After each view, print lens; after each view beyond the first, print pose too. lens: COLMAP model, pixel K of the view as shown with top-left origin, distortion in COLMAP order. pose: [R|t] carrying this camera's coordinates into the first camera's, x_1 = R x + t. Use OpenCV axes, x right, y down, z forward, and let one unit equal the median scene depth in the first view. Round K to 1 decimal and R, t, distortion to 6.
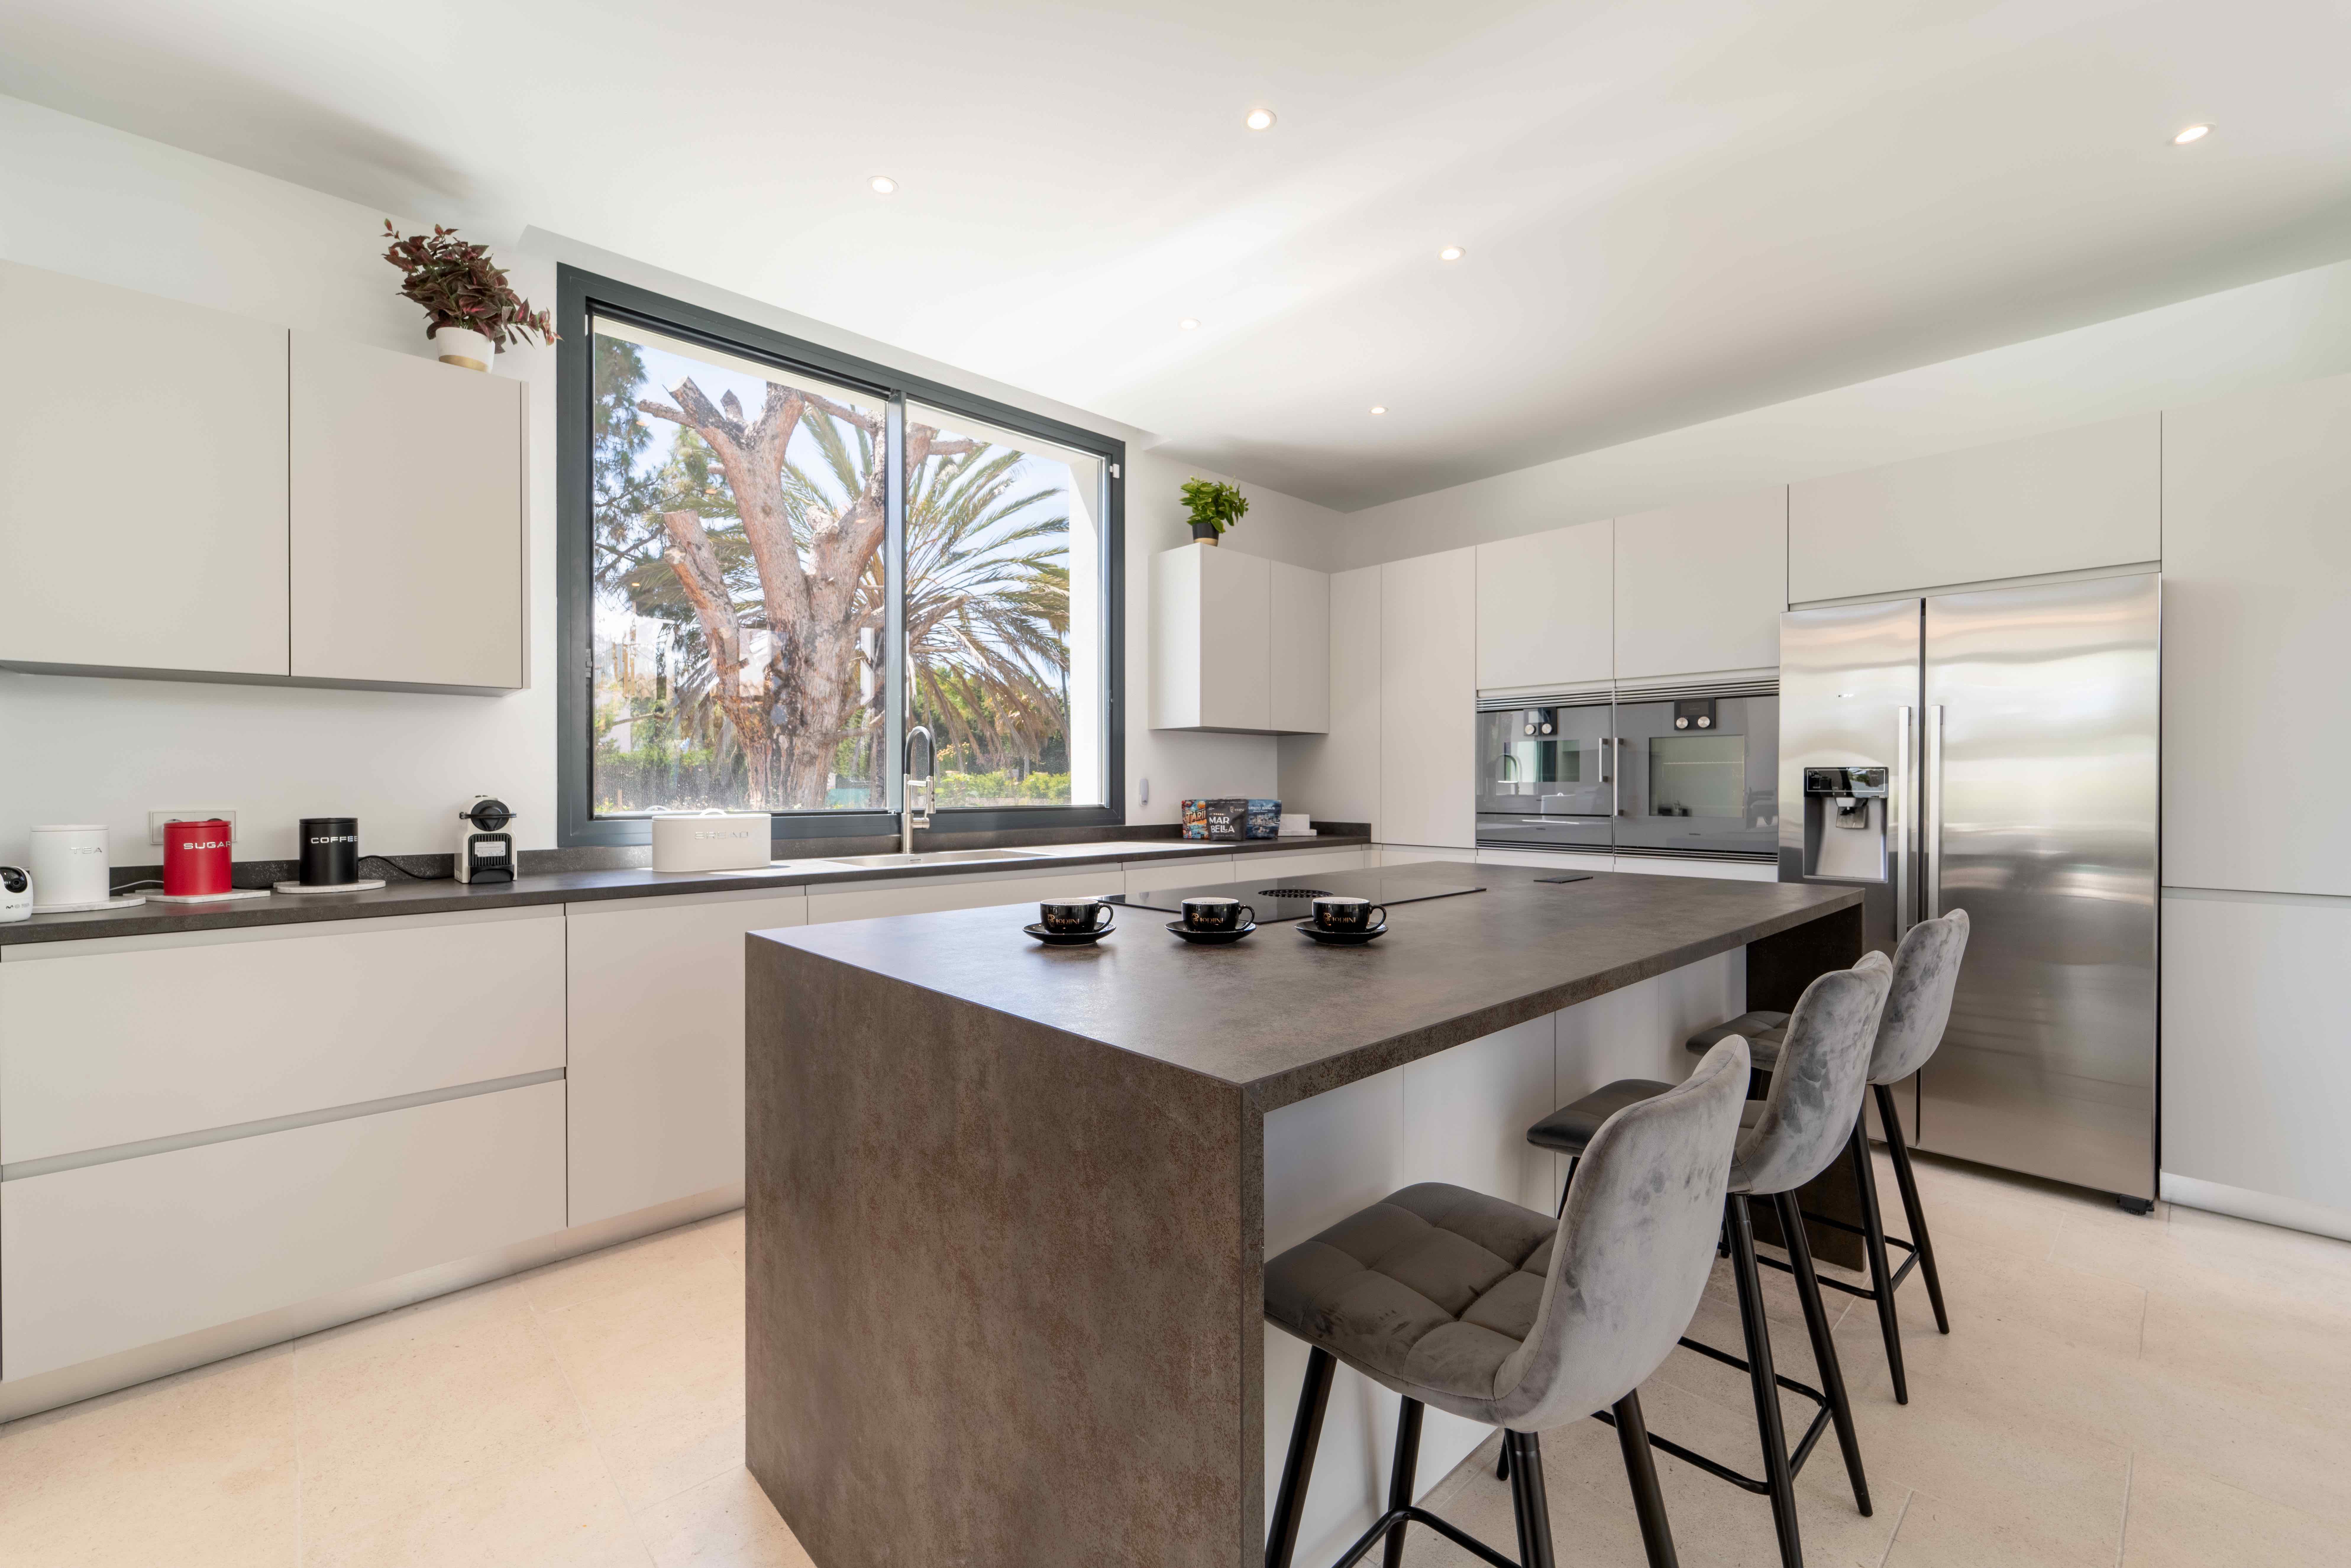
lens RADIAL K [[984.1, 0, 1175.5], [0, 984.1, 784.0], [0, 0, 1]] dist [0.001103, 0.000014]
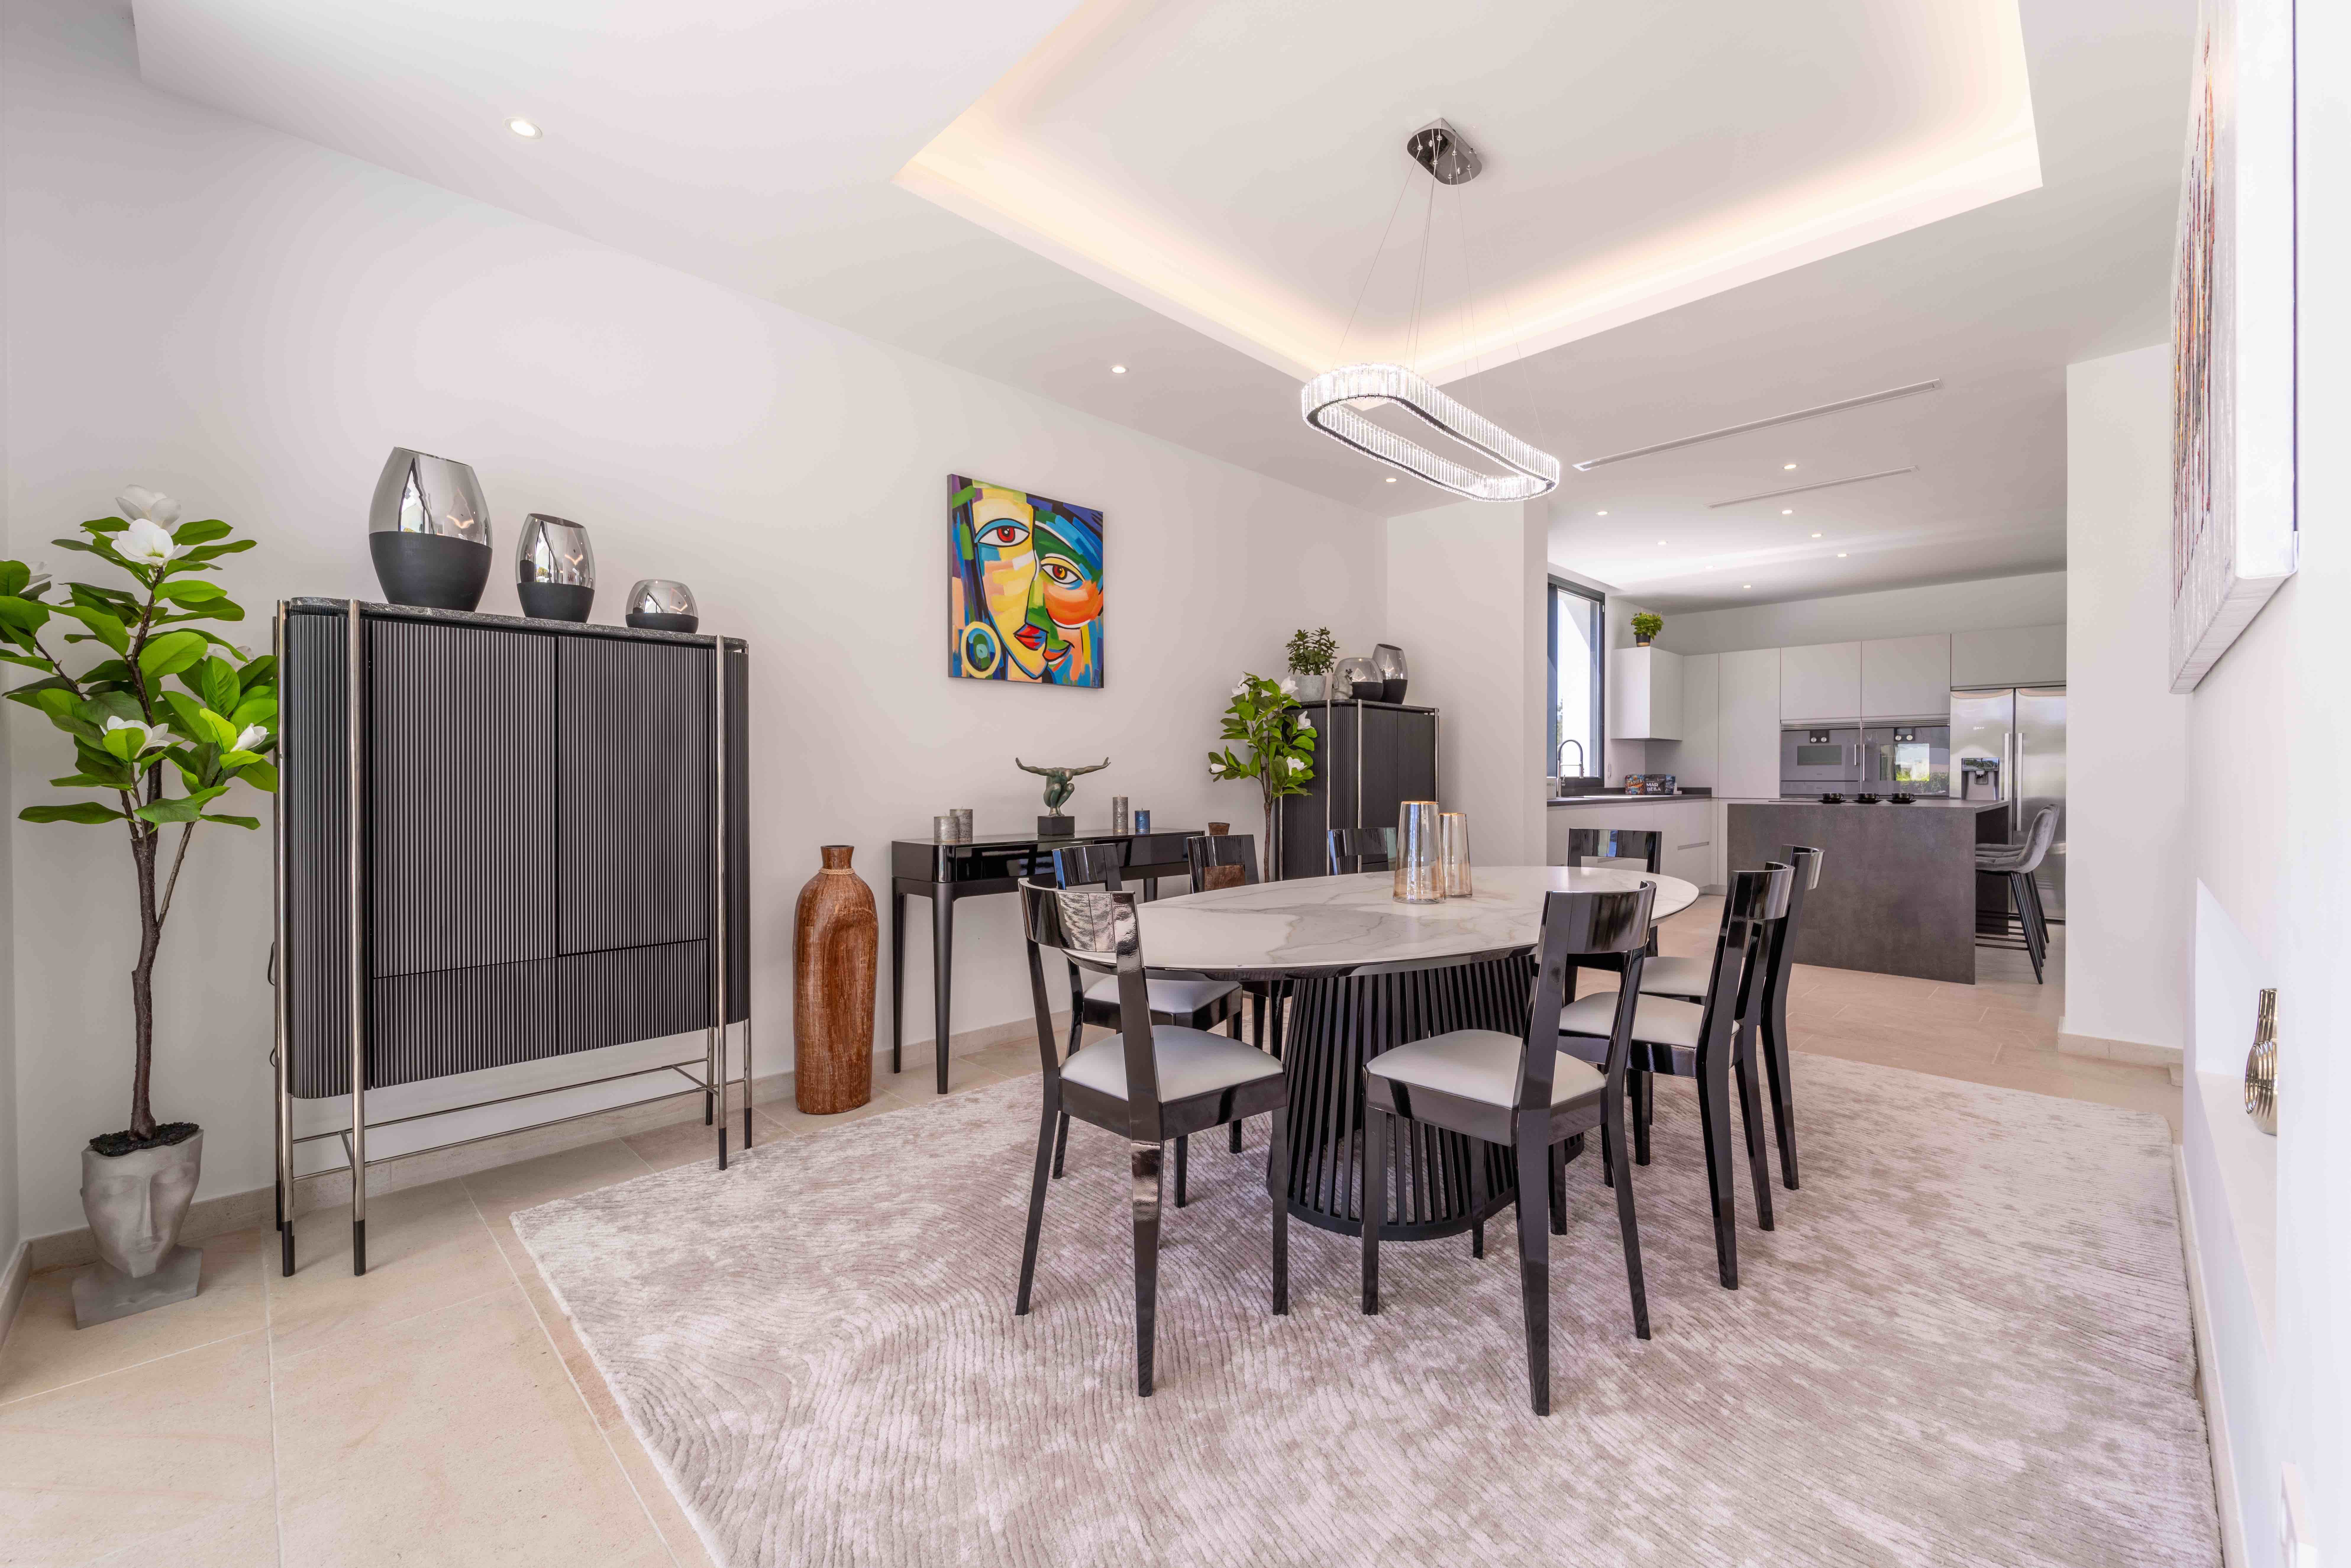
lens RADIAL K [[925.4, 0, 1175.5], [0, 925.4, 784.0], [0, 0, 1]] dist [-0.016764, -0.000292]
pose [[0.999684, -0.001738, 0.025082, -0.986576], [0.001522, 0.999962, 0.008632, 0.018627], [-0.025096, -0.008591, 0.999648, -0.858318]]
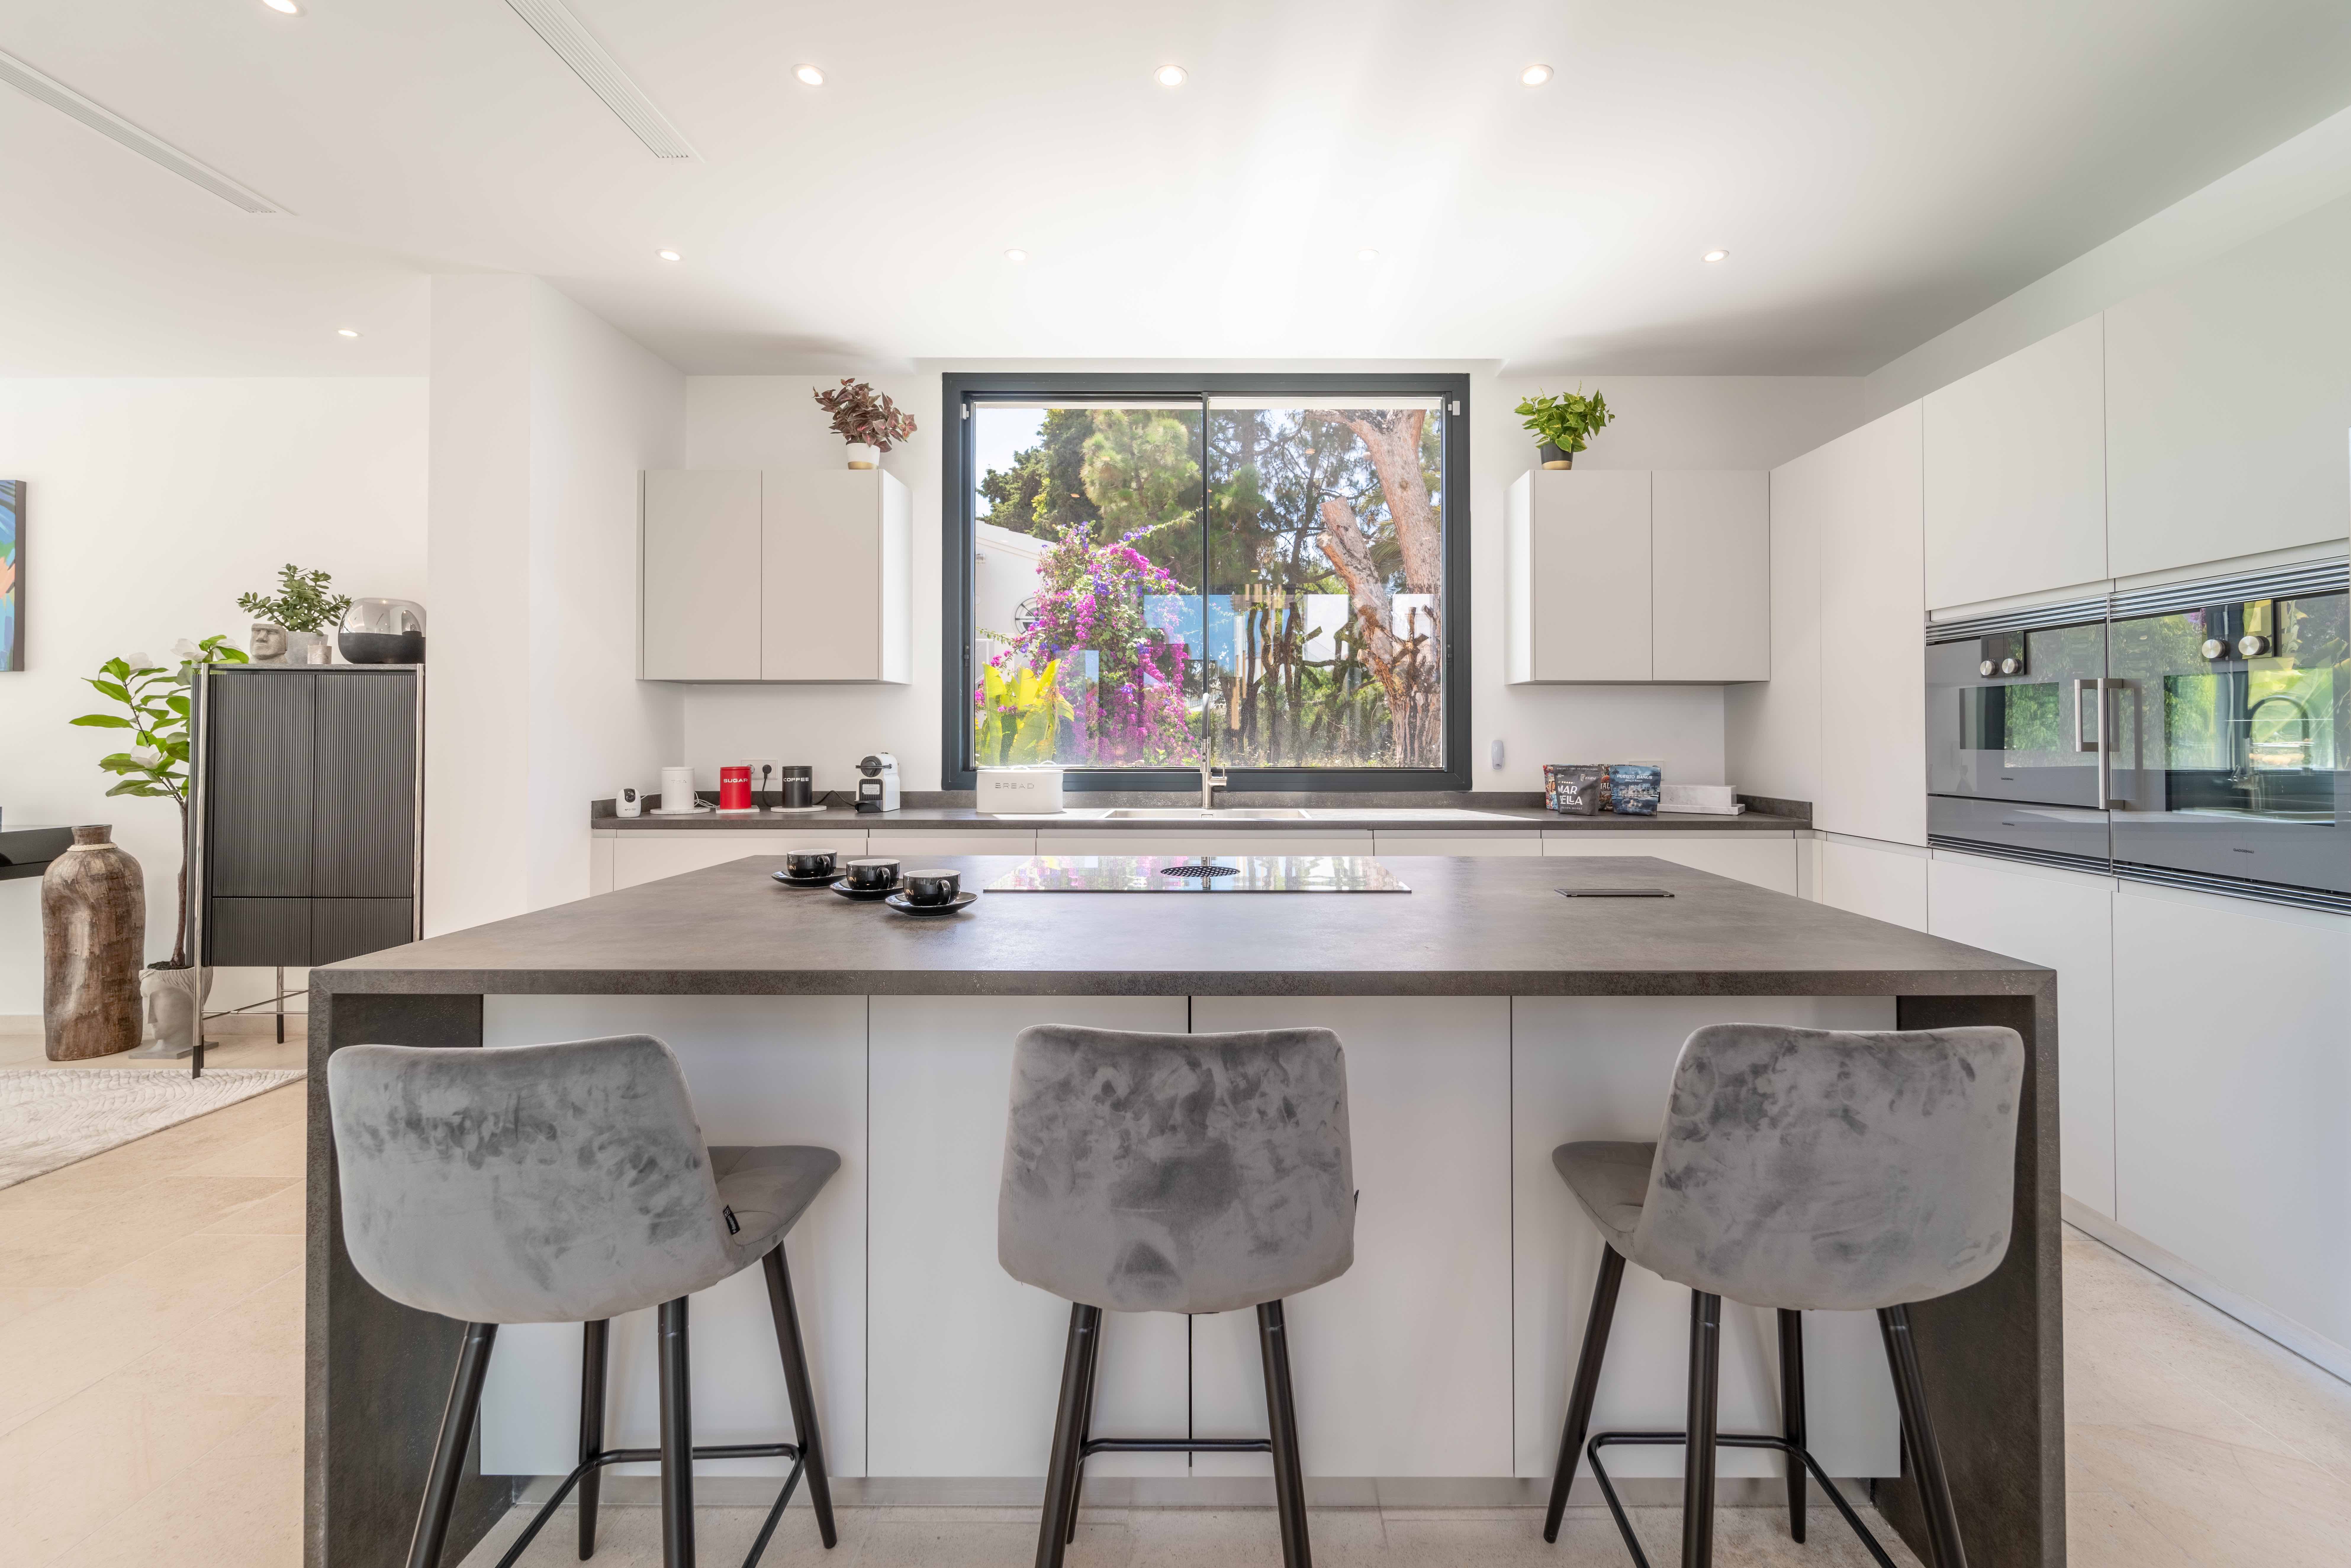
lens RADIAL K [[988.7, 0, 1221.6], [0, 988.7, 723.2], [0, 0, 1]] dist [-0.000182, -0.000053]
pose [[0.718186, -0.005588, -0.695829, 0.430942], [-0.001859, 0.999949, -0.009949, -0.011622], [0.695849, 0.008439, 0.718139, 0.181320]]
